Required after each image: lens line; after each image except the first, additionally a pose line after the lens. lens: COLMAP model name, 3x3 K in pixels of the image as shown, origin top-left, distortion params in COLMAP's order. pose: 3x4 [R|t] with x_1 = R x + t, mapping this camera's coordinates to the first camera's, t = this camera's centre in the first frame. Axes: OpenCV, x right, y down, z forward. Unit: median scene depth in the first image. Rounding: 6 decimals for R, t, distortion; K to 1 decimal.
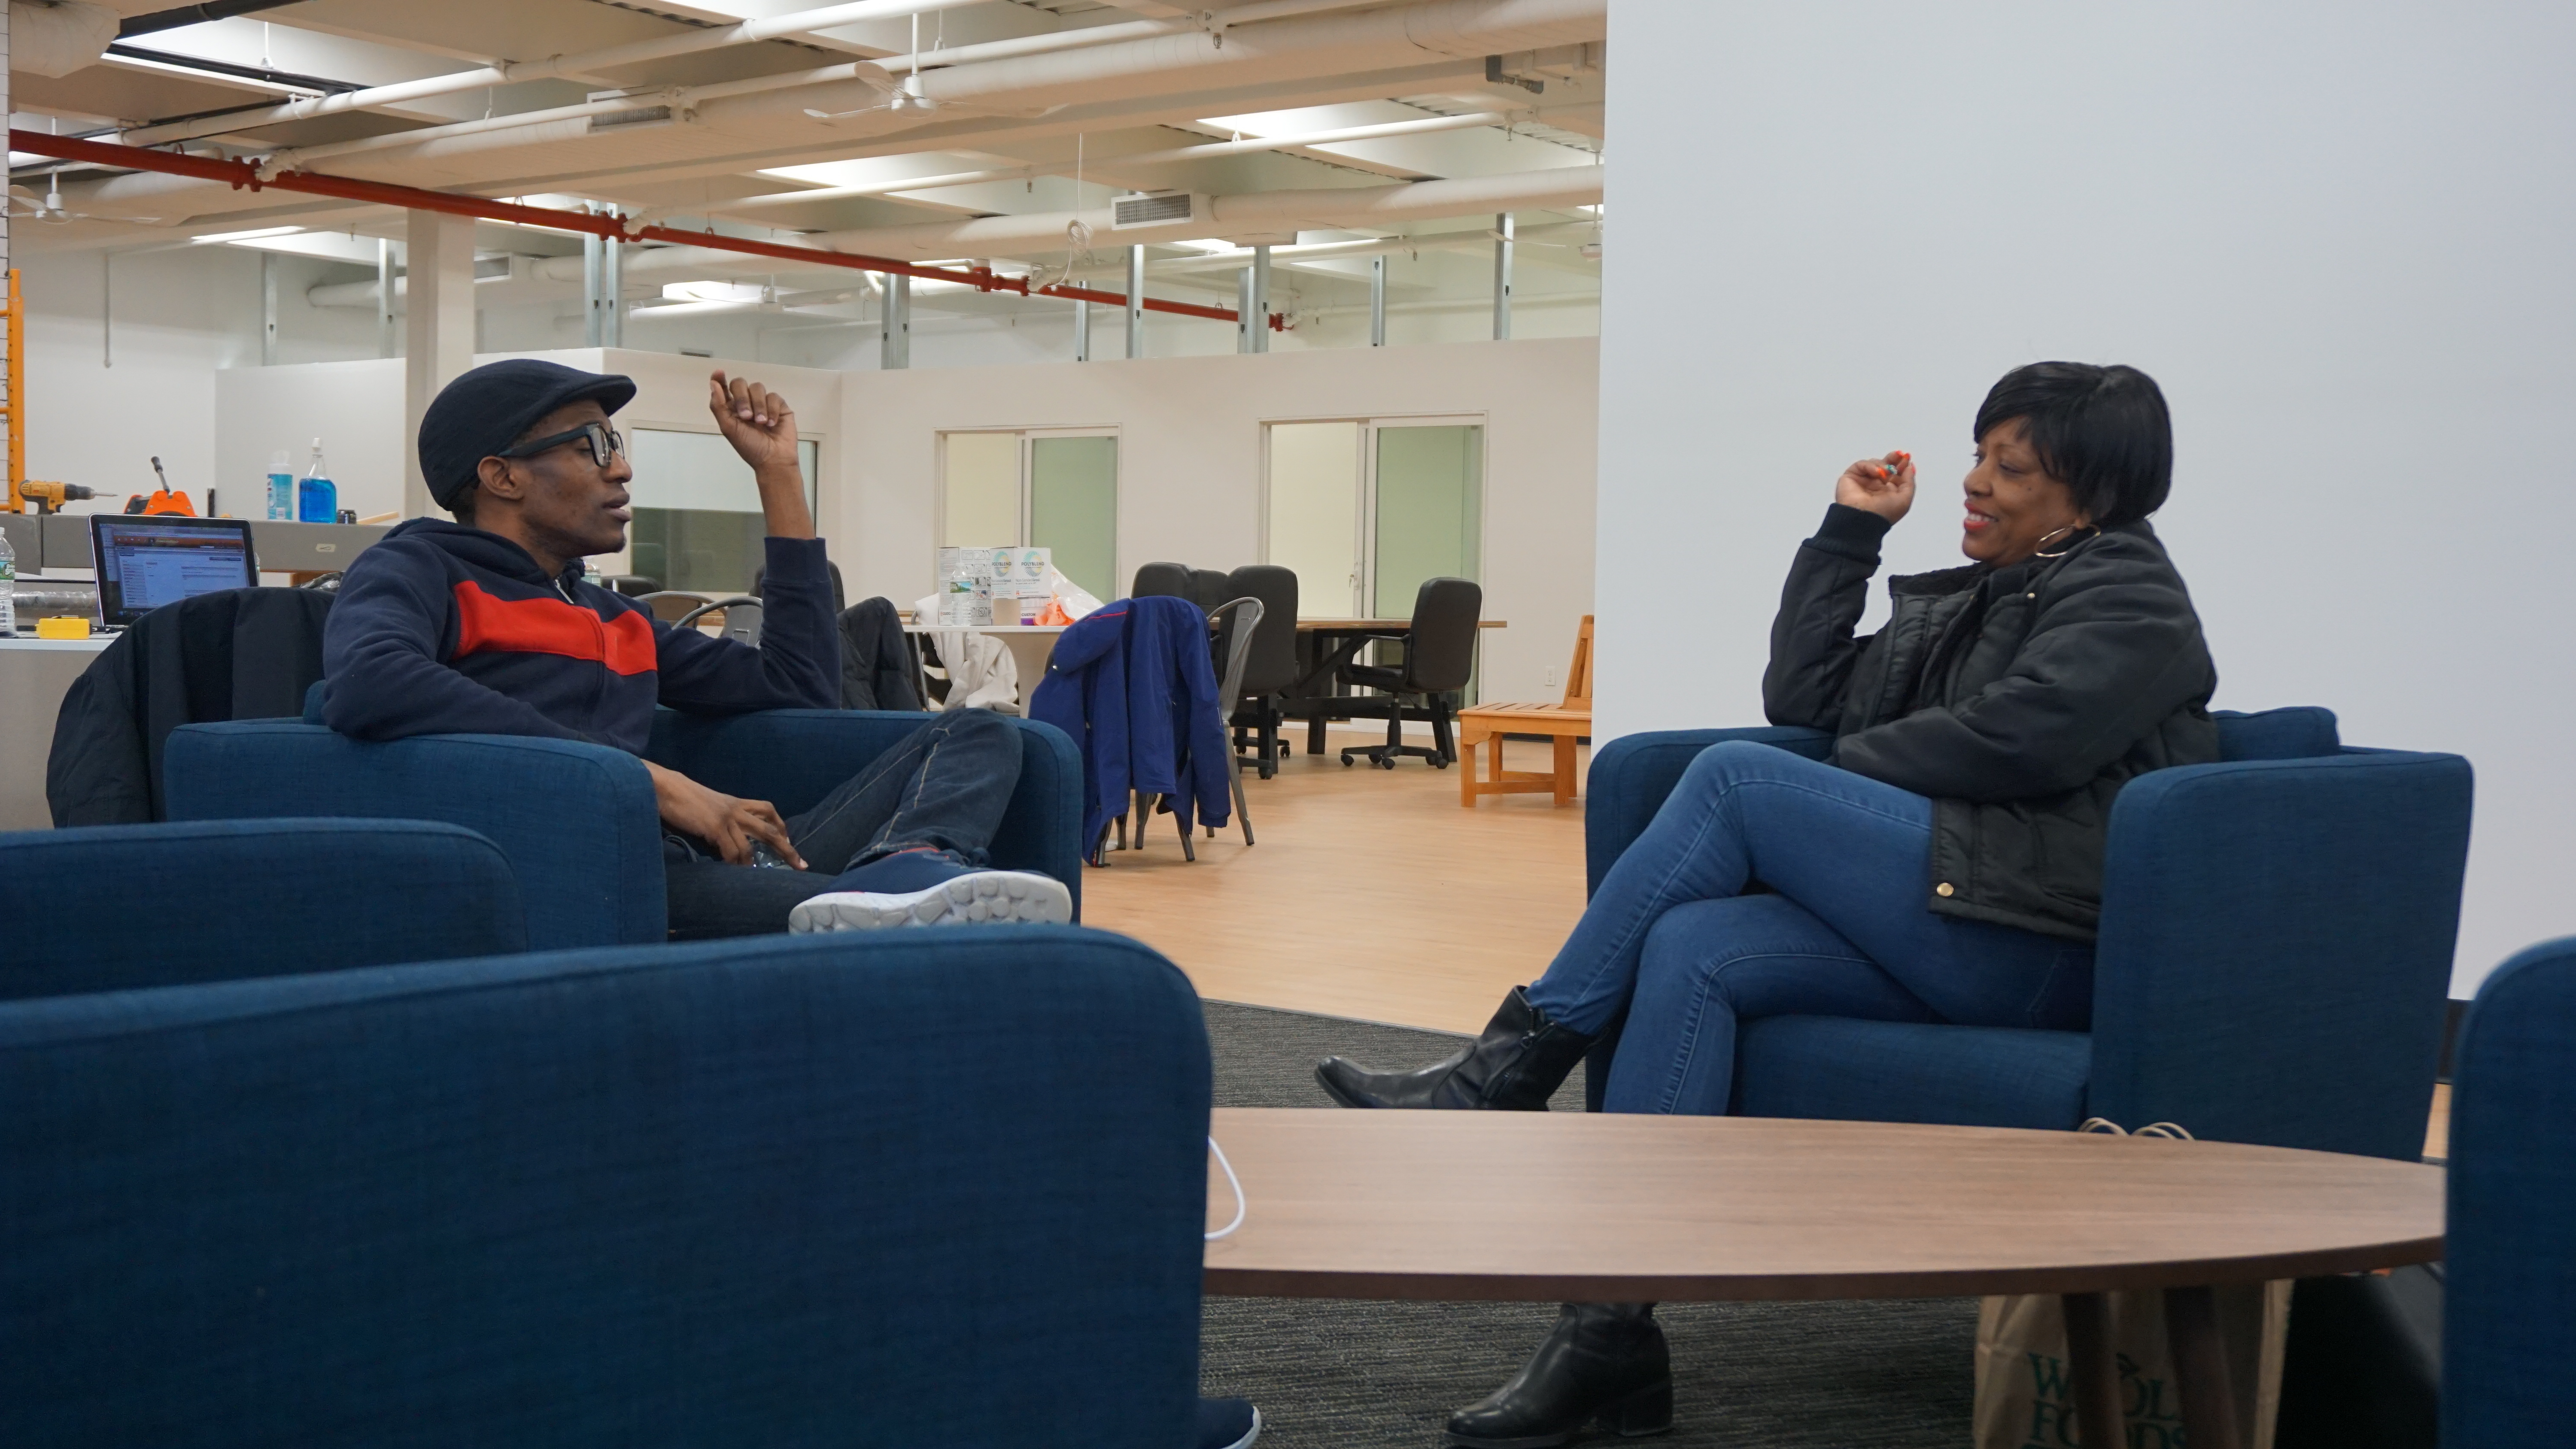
lens RADIAL K [[2828.3, 0, 1287.2], [0, 2828.3, 724.3], [0, 0, 1]] dist [0.002273, 0.000000]
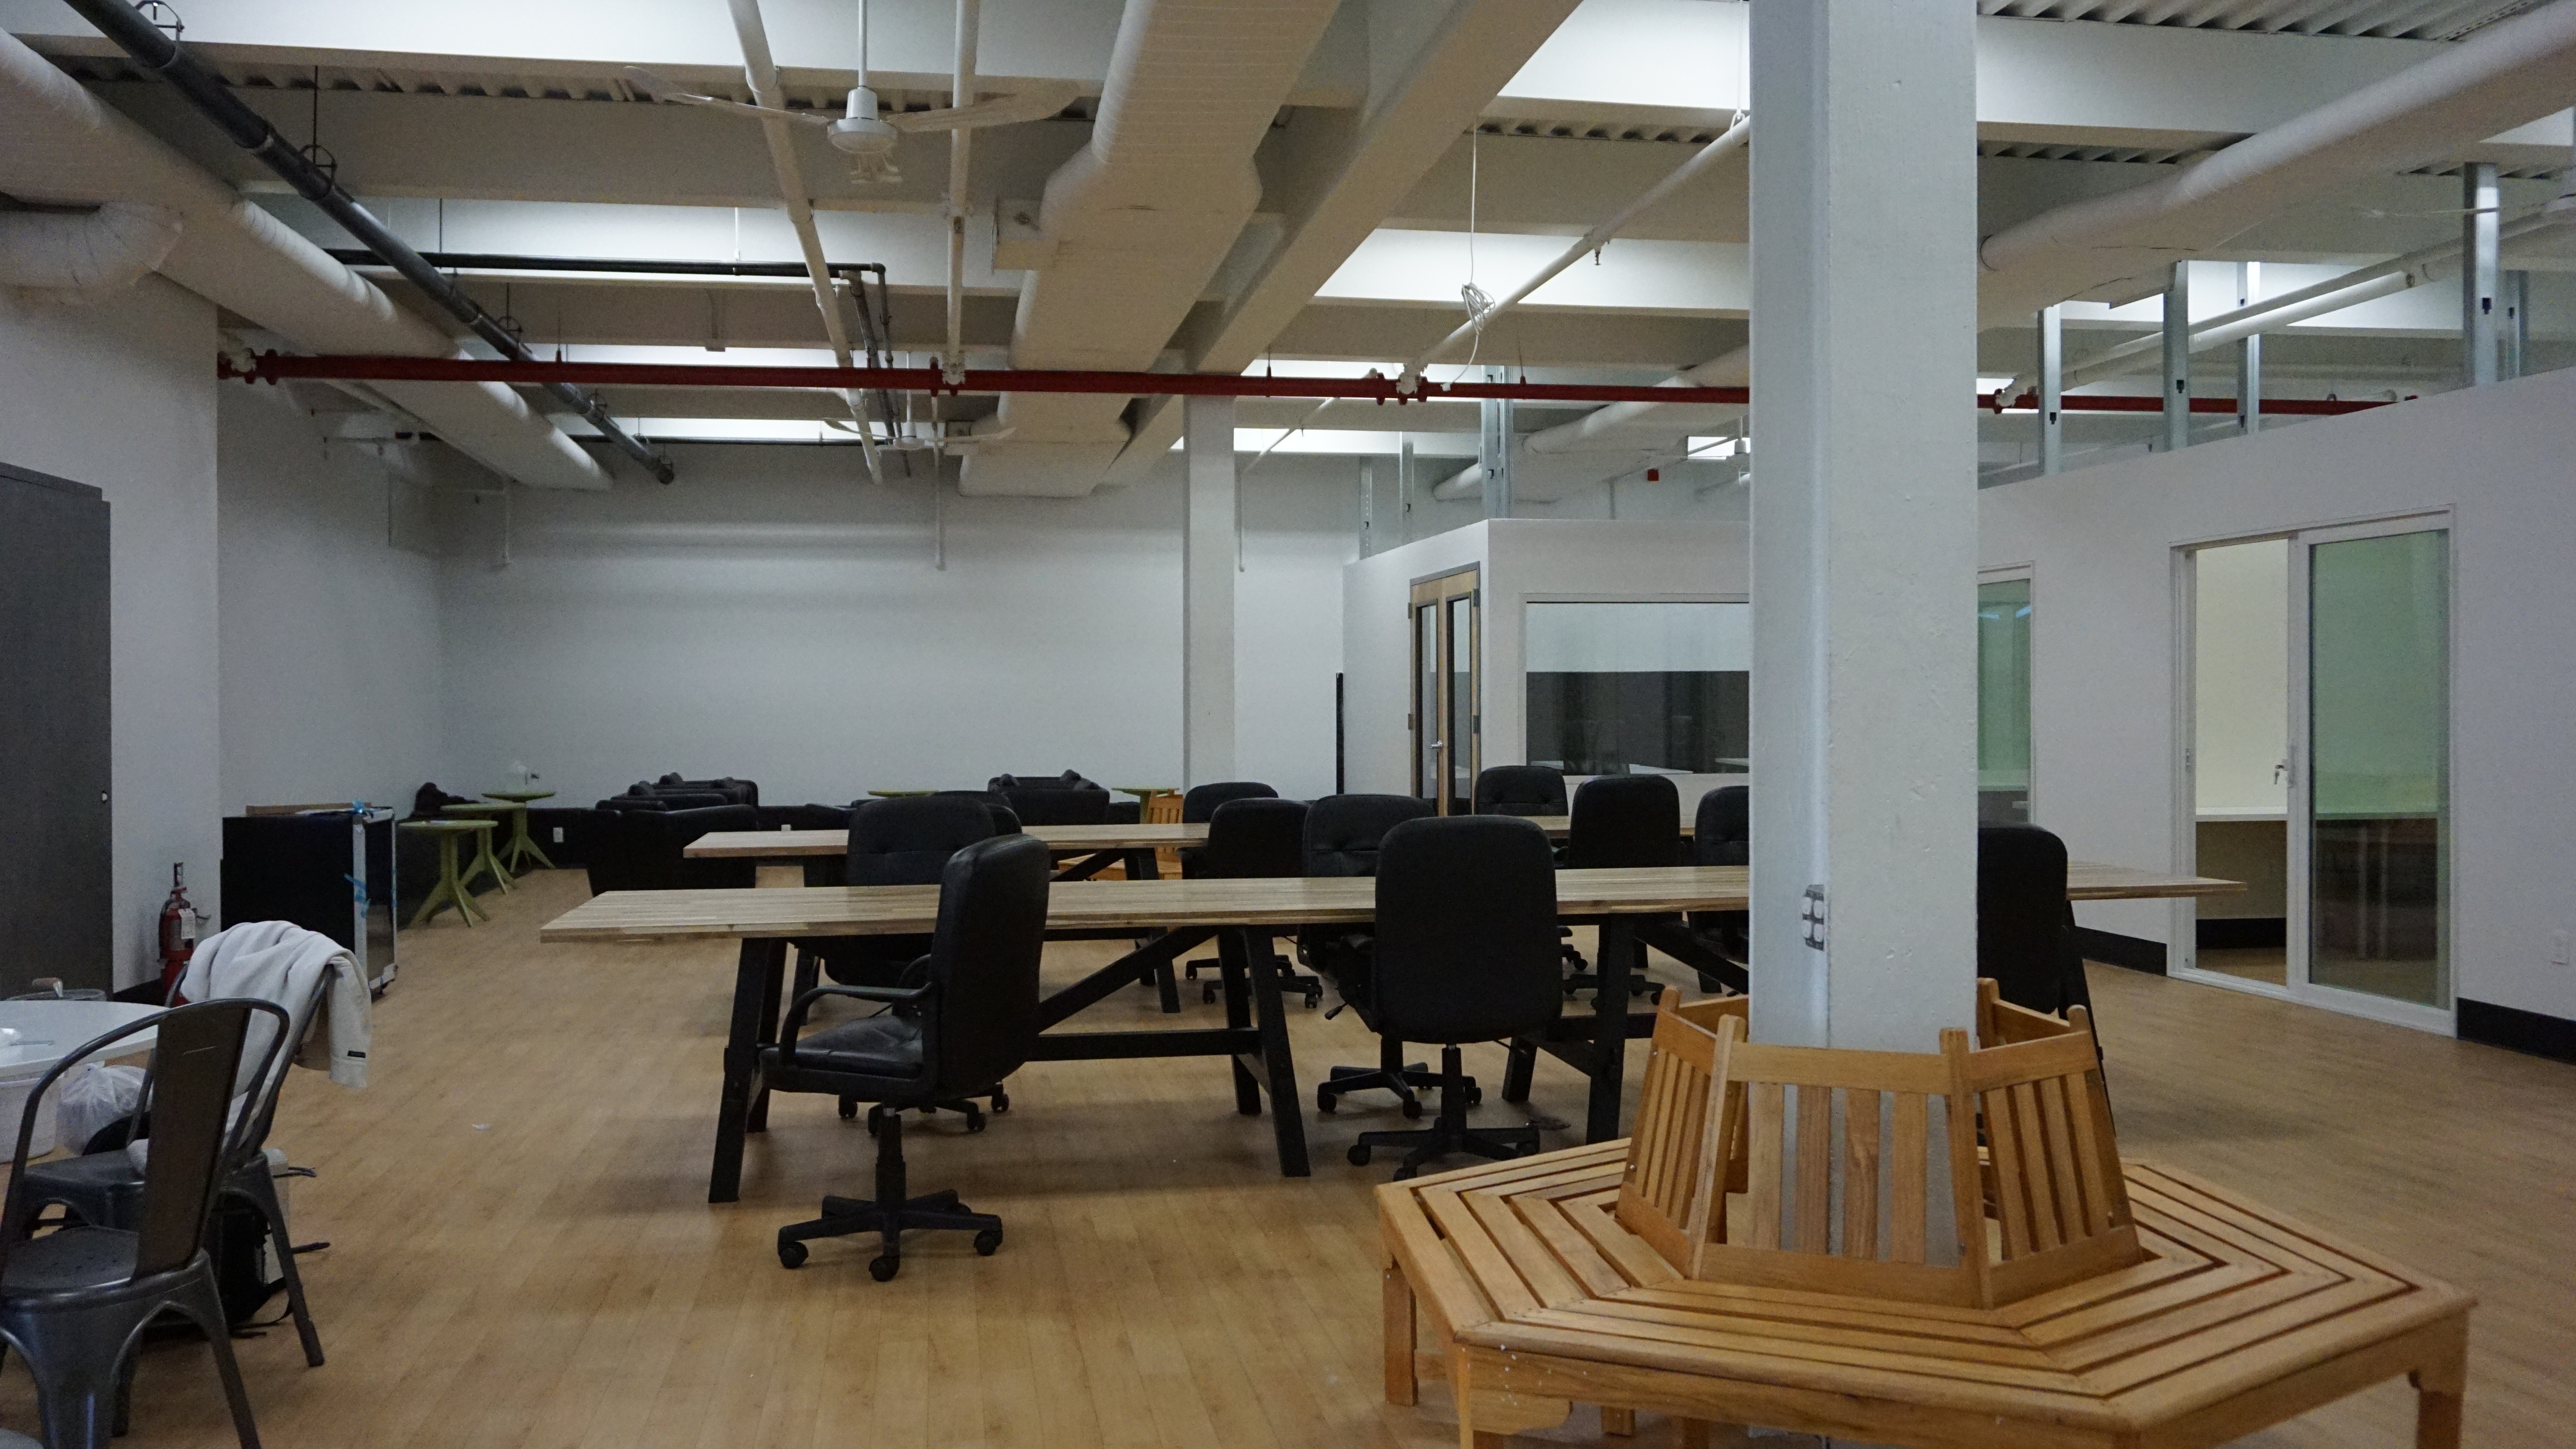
lens RADIAL K [[2160.9, 0, 1285.0], [0, 2160.9, 726.8], [0, 0, 1]] dist [0.051390, 0.004417]
pose [[0.714082, -0.013539, -0.699931, 0.210161], [-0.022274, 0.998867, -0.042046, -0.032233], [0.699707, 0.045615, 0.712972, 0.439210]]
